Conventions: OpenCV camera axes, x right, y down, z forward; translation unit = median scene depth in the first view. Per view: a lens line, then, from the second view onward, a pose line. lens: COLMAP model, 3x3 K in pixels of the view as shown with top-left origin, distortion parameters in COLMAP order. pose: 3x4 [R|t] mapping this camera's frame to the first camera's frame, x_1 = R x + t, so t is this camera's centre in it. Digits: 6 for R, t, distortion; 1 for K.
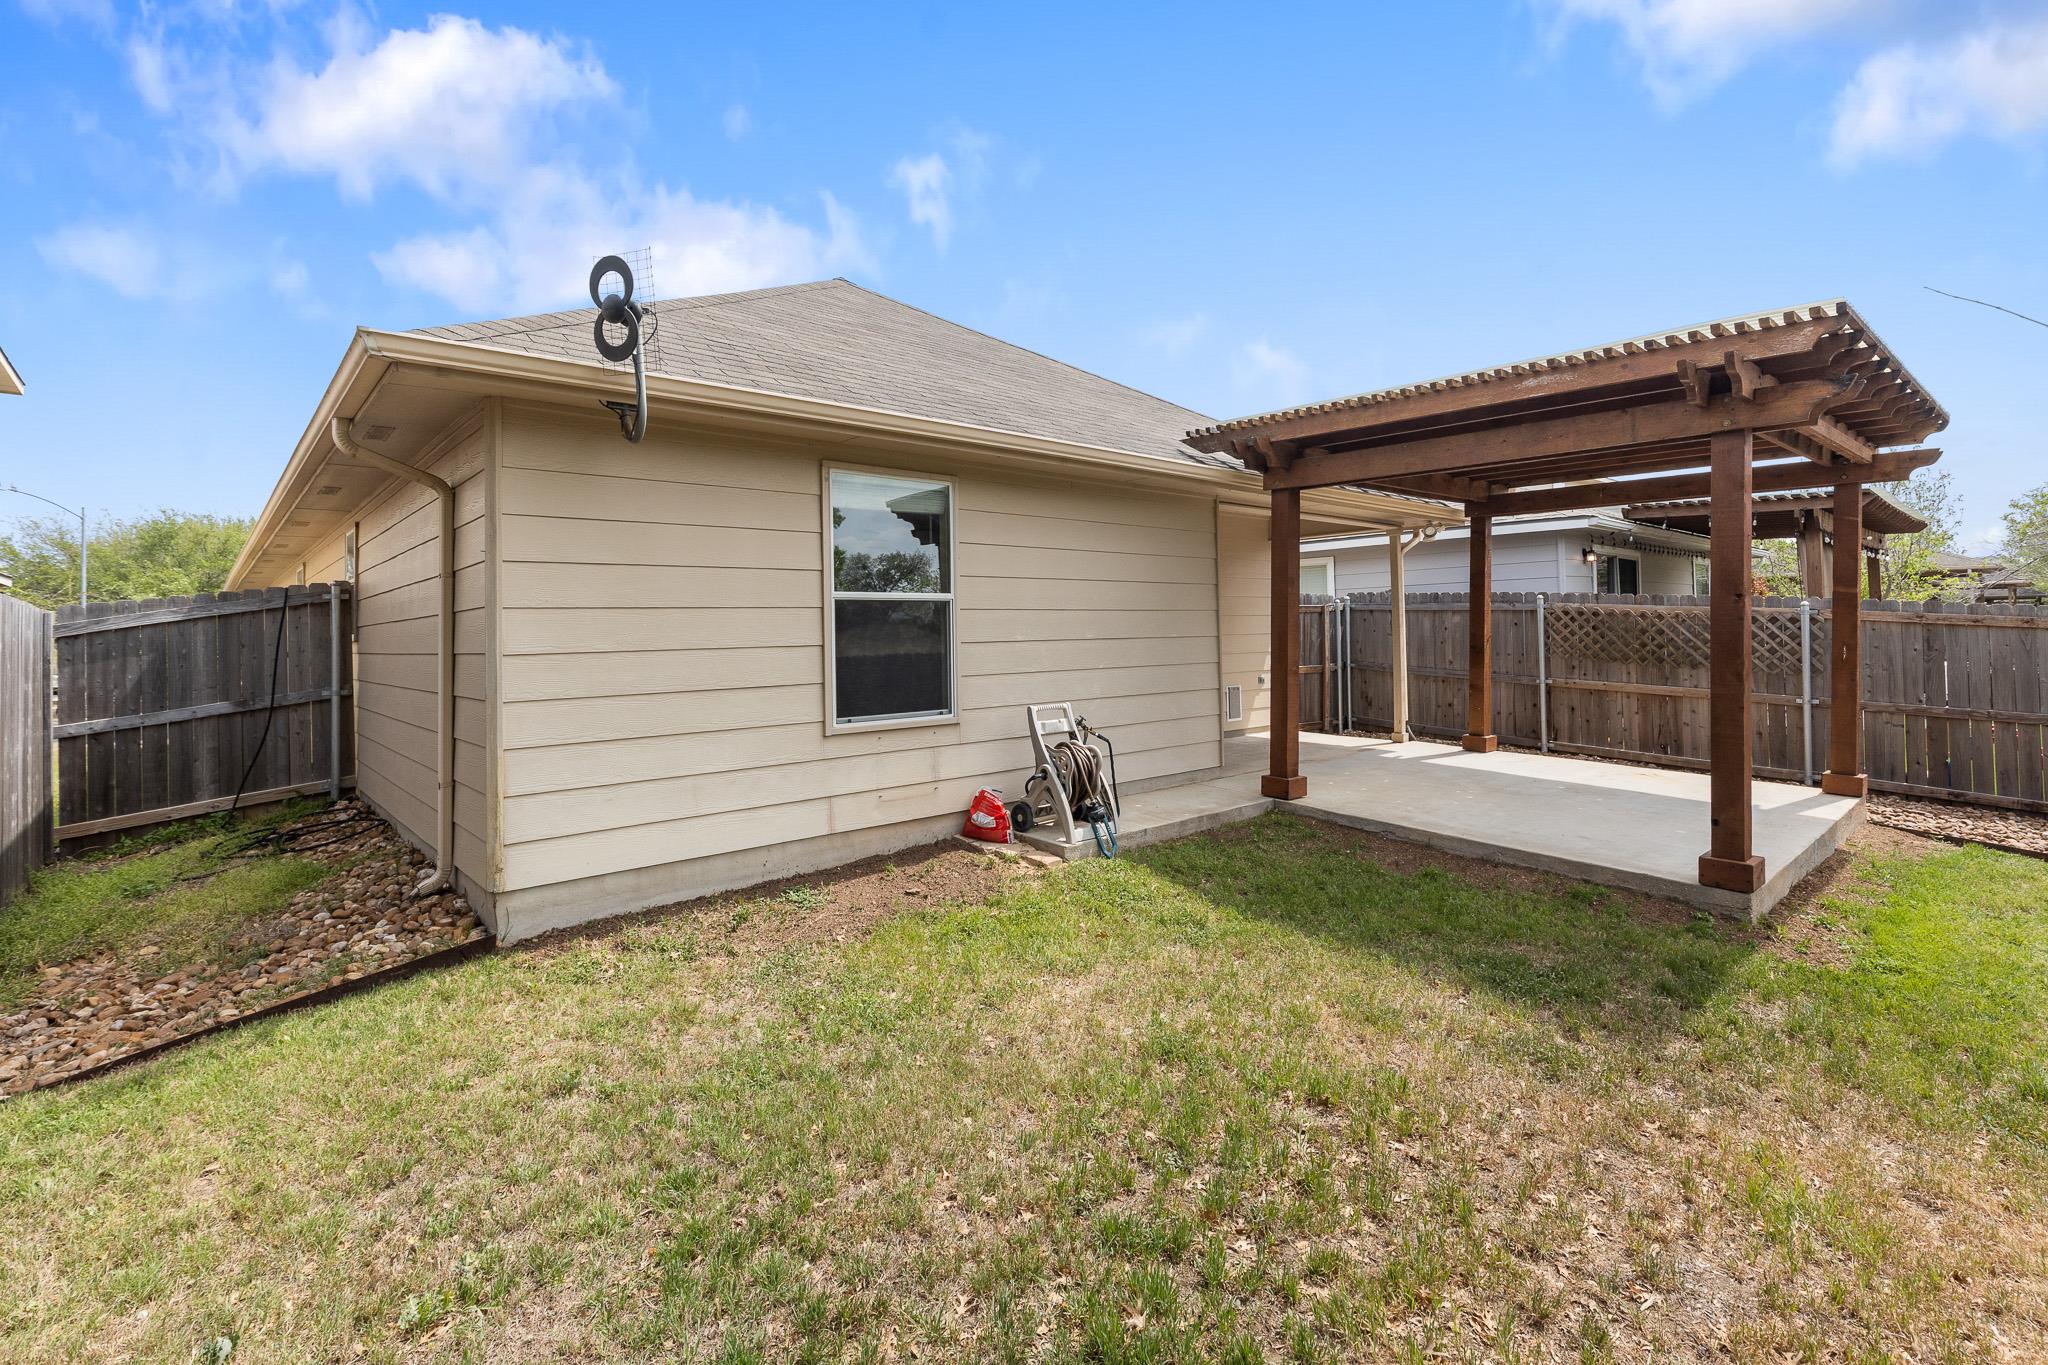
lens RADIAL K [[932.4, 0, 1033.8], [0, 932.4, 623.9], [0, 0, 1]] dist [0.000040, -0.001388]
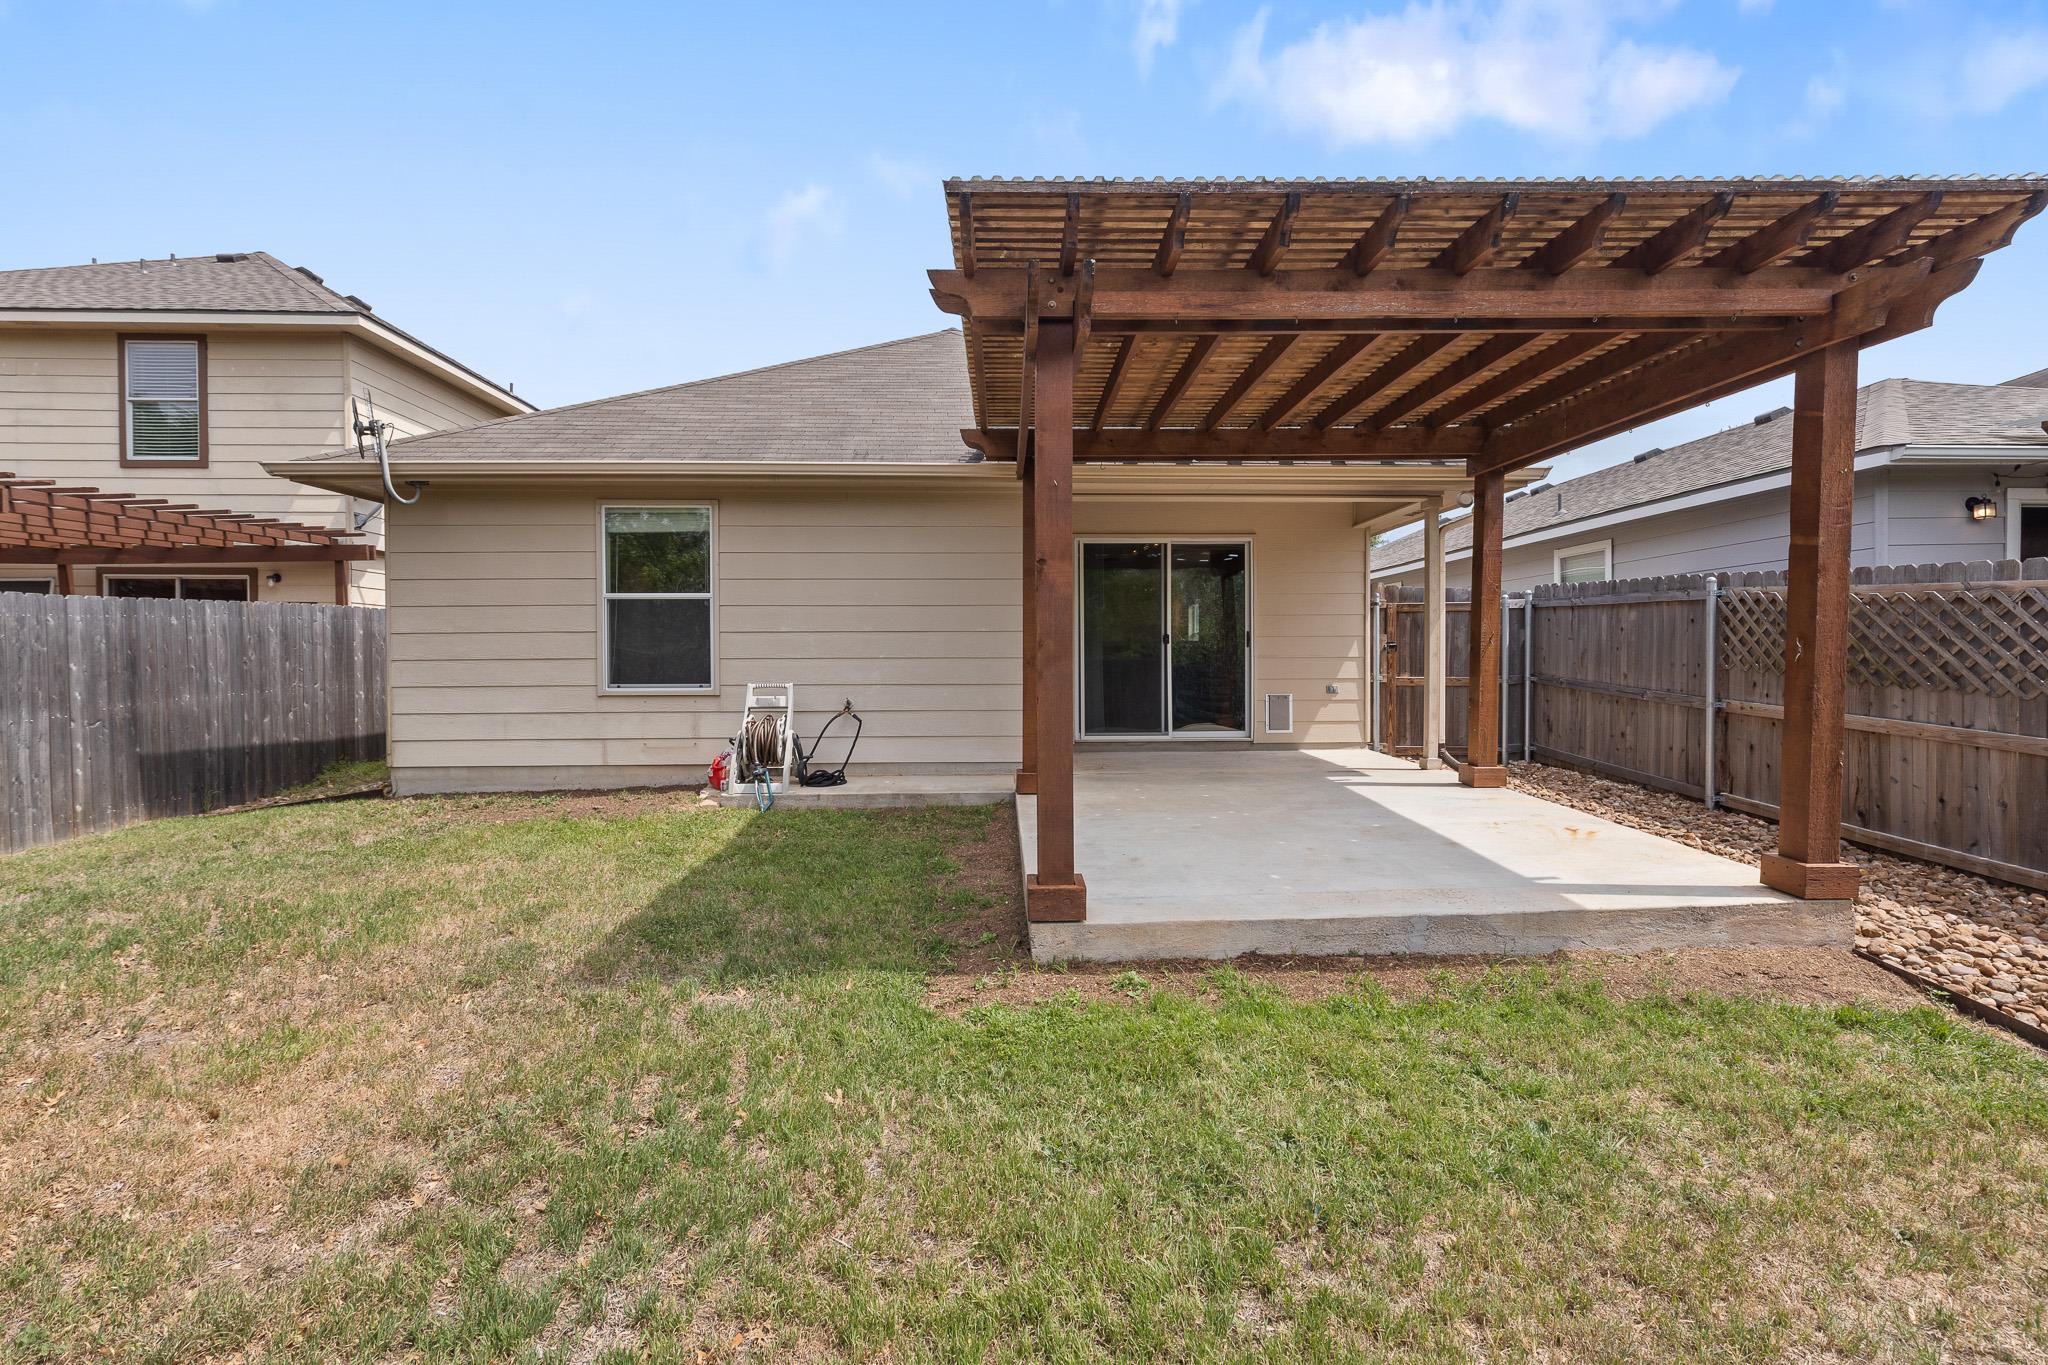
lens RADIAL K [[915.0, 0, 1026.5], [0, 915.0, 673.3], [0, 0, 1]] dist [0.008061, 0.000131]
pose [[0.772060, 0.022688, -0.635145, 1.043694], [-0.003761, 0.999508, 0.031131, 0.036195], [0.635539, -0.021647, 0.771765, 0.302220]]
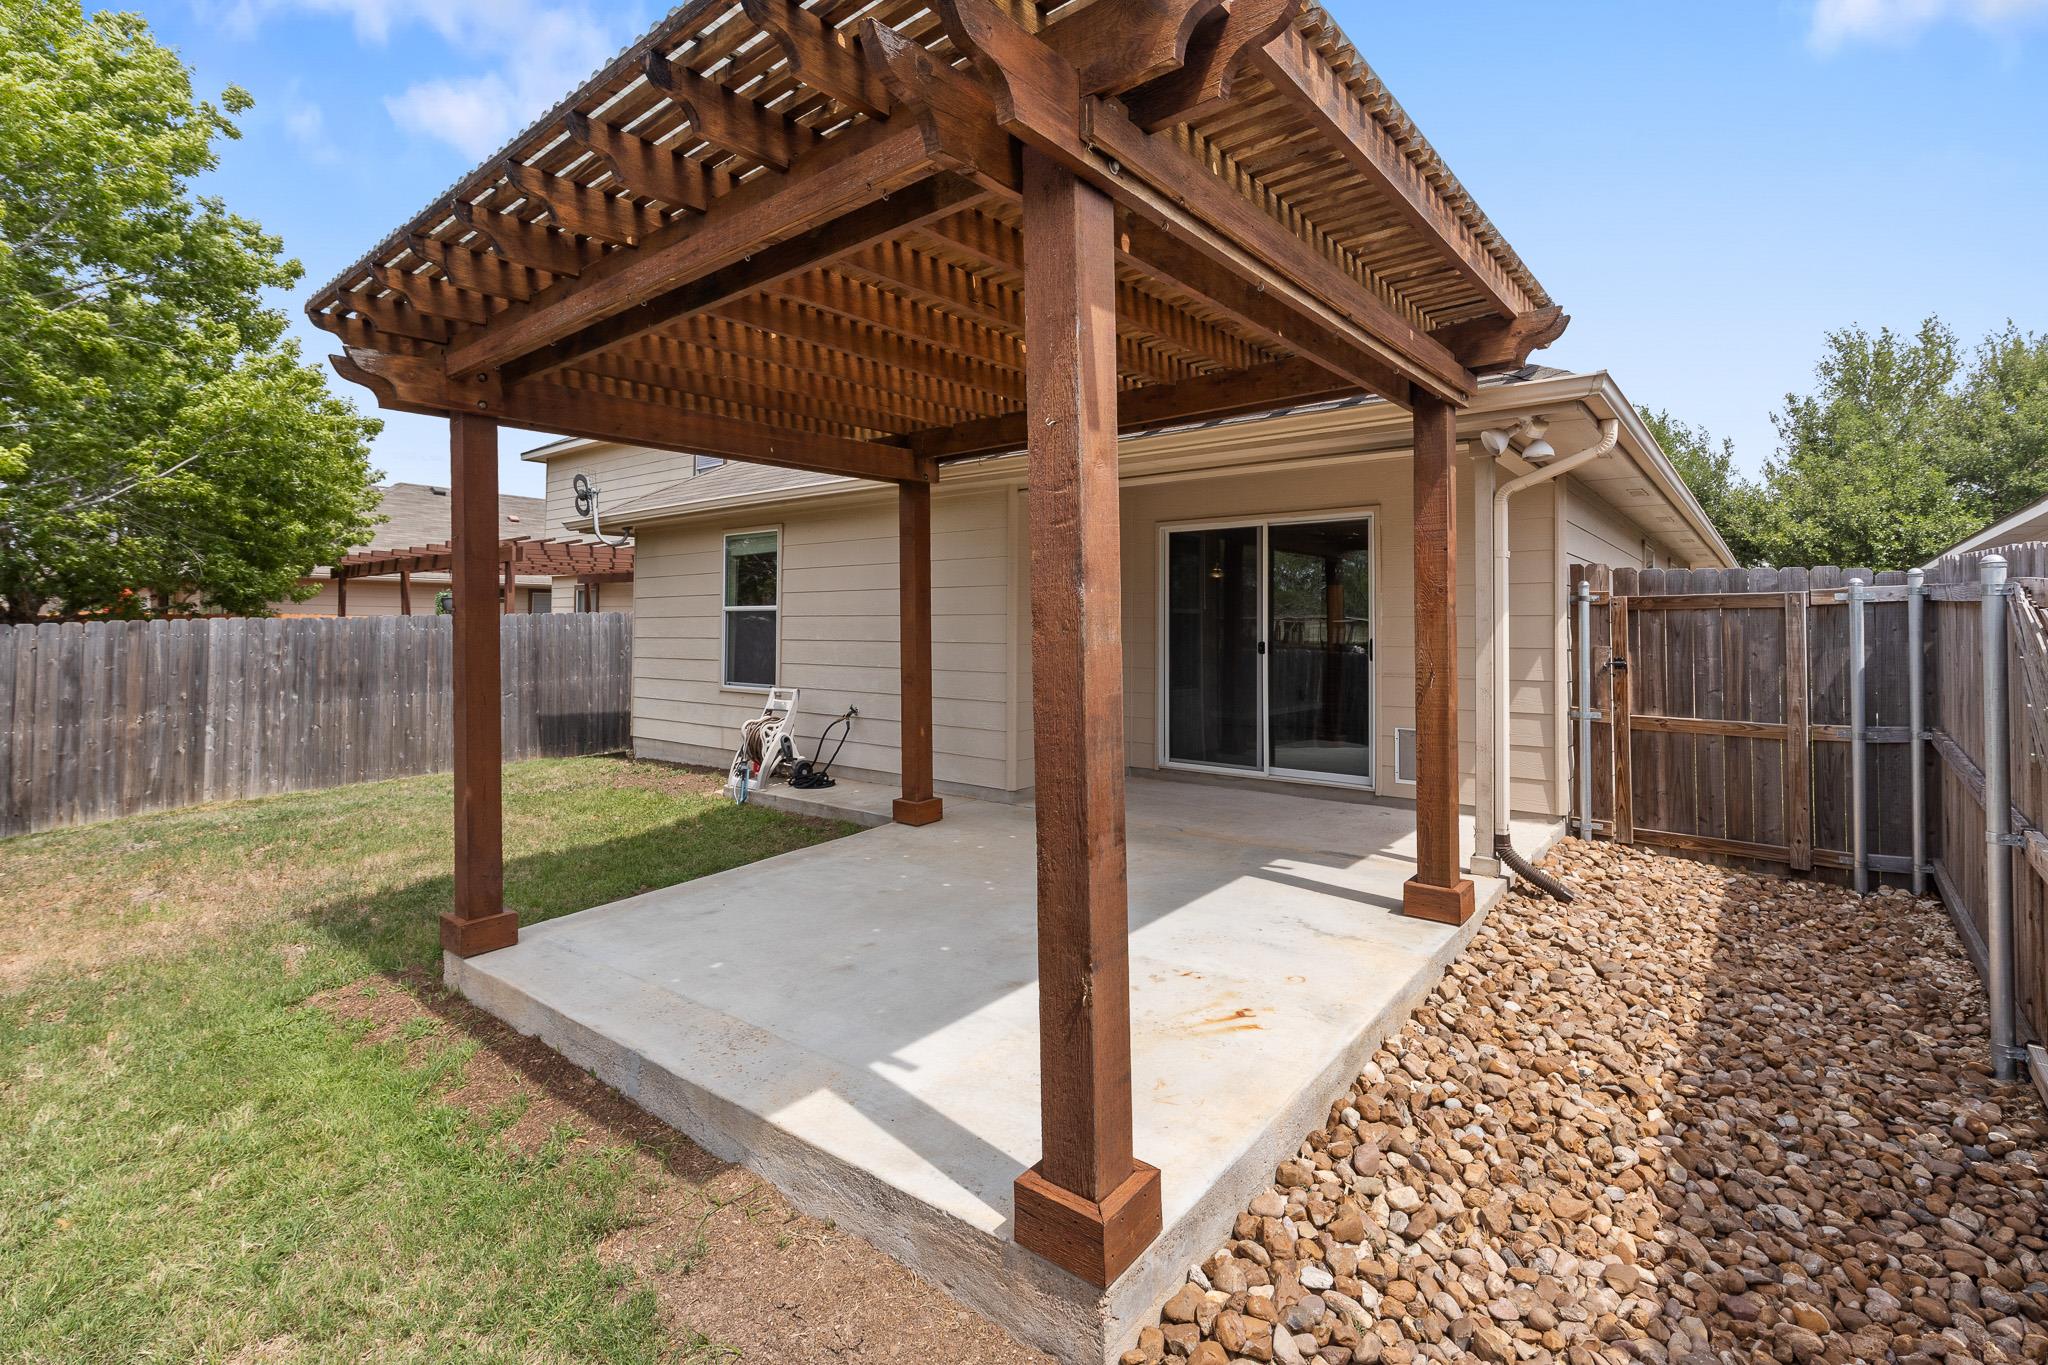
lens RADIAL K [[925.0, 0, 1025.3], [0, 925.0, 655.0], [0, 0, 1]] dist [-0.002209, -0.000490]
pose [[0.180586, 0.037576, -0.982841, 1.383188], [-0.003387, 0.999288, 0.037583, -0.009636], [0.983553, -0.003458, 0.180585, 1.113154]]
